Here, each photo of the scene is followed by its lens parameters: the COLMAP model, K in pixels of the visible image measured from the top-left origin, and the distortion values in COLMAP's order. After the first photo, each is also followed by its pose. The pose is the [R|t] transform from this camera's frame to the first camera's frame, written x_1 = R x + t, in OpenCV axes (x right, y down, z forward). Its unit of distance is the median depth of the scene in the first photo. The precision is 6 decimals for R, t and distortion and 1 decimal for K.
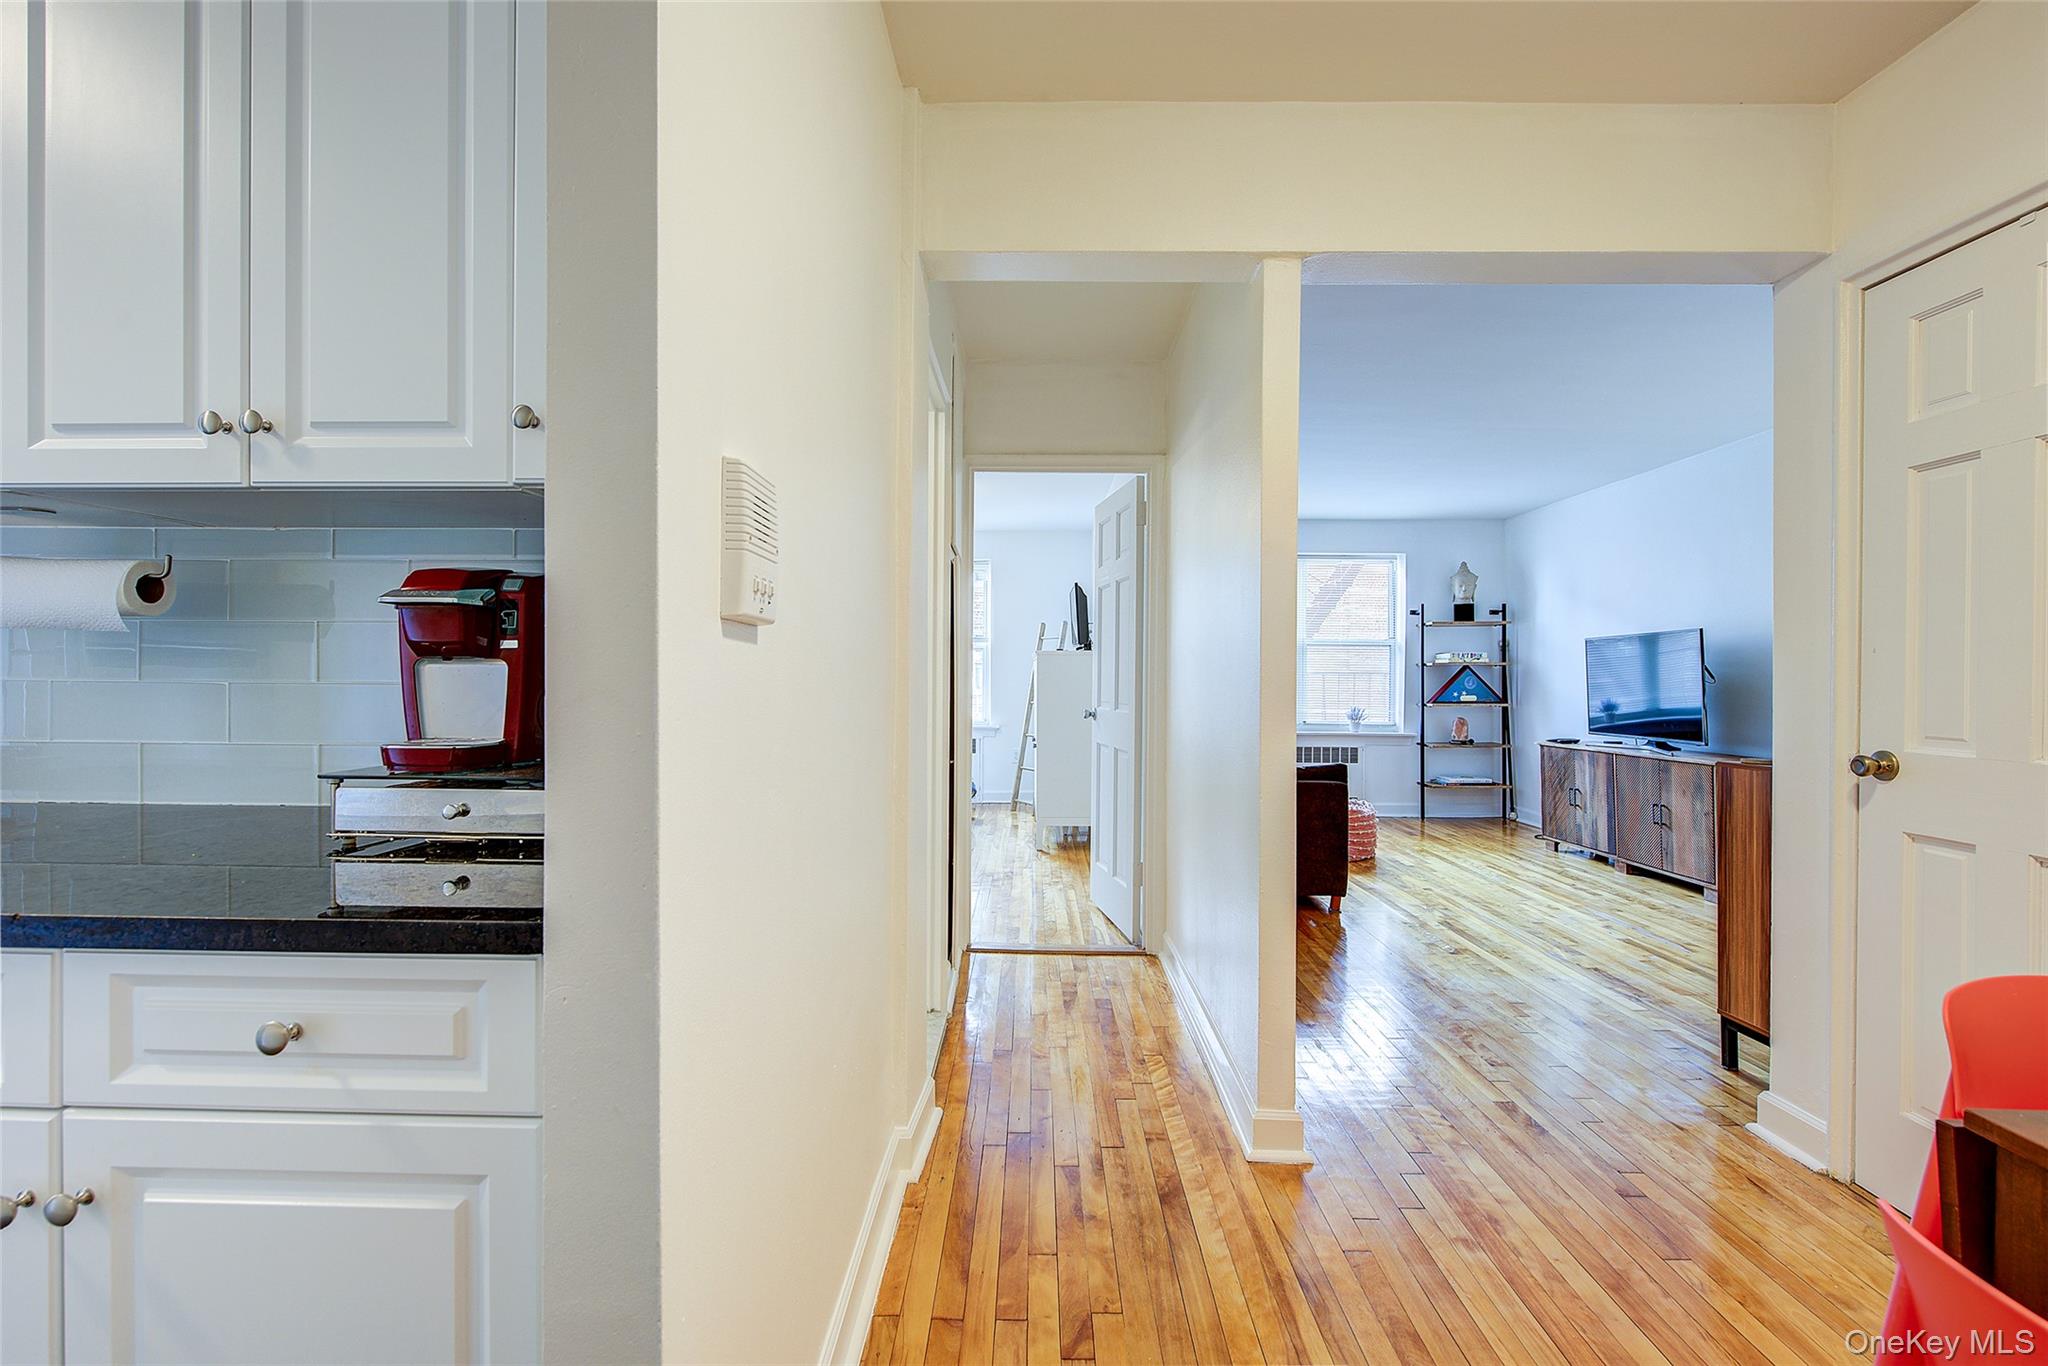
lens RADIAL K [[871.2, 0, 1024.0], [0, 871.2, 683.0], [0, 0, 1]] dist [-0.001100, -0.000596]
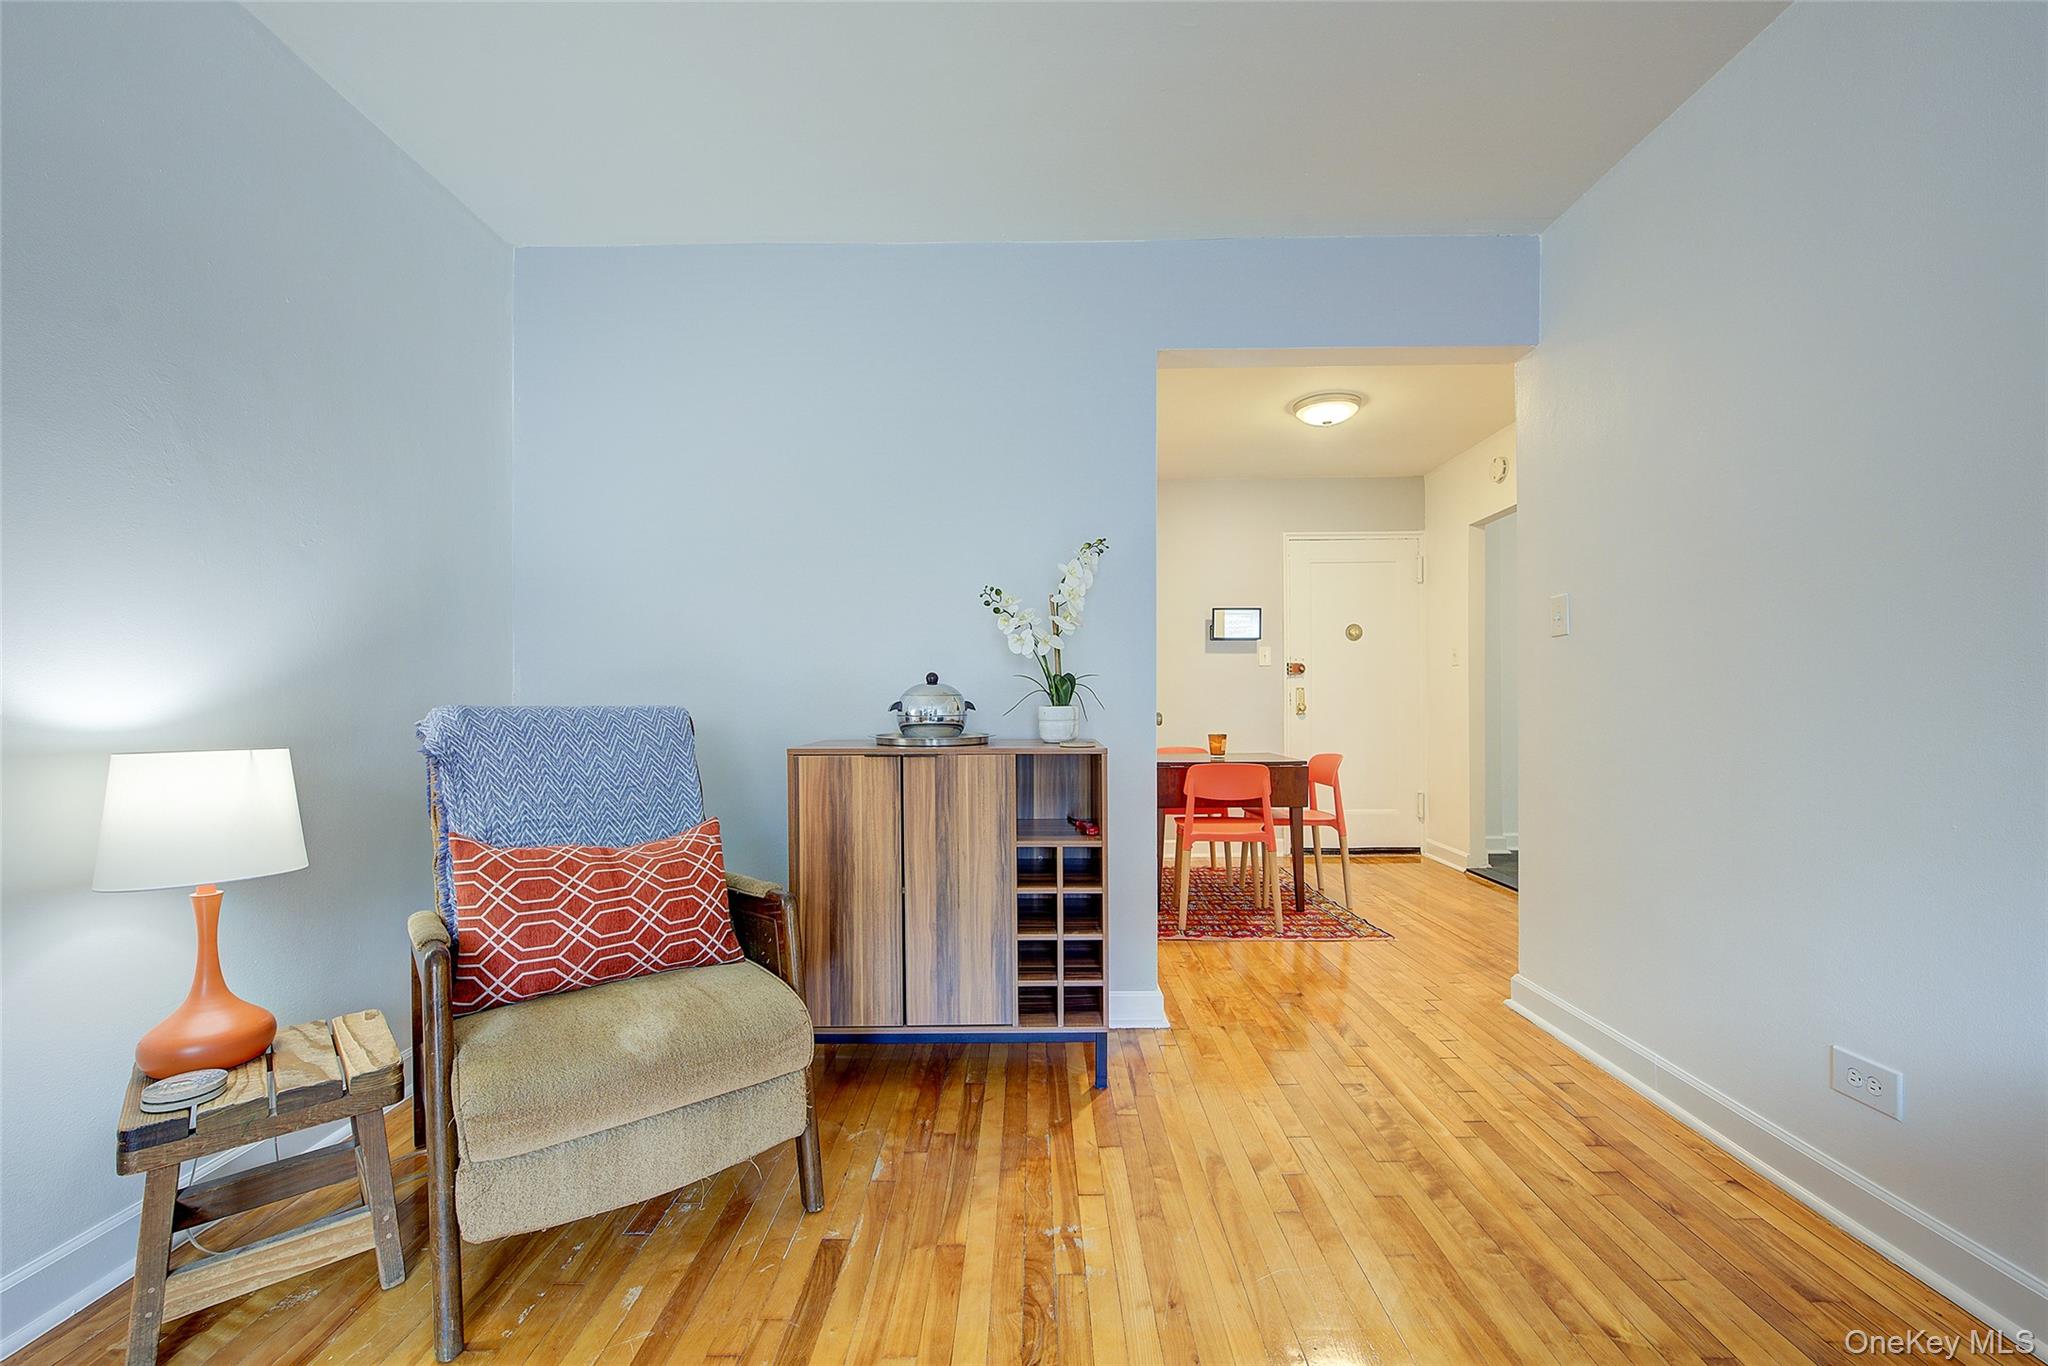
lens RADIAL K [[835.3, 0, 1036.2], [0, 835.3, 695.1], [0, 0, 1]] dist [-0.002098, -0.000479]
pose [[-0.999532, 0.001476, -0.030555, 0.475338], [0.001430, 0.999998, 0.001526, 0.018736], [0.030557, 0.001482, -0.999532, 0.979552]]
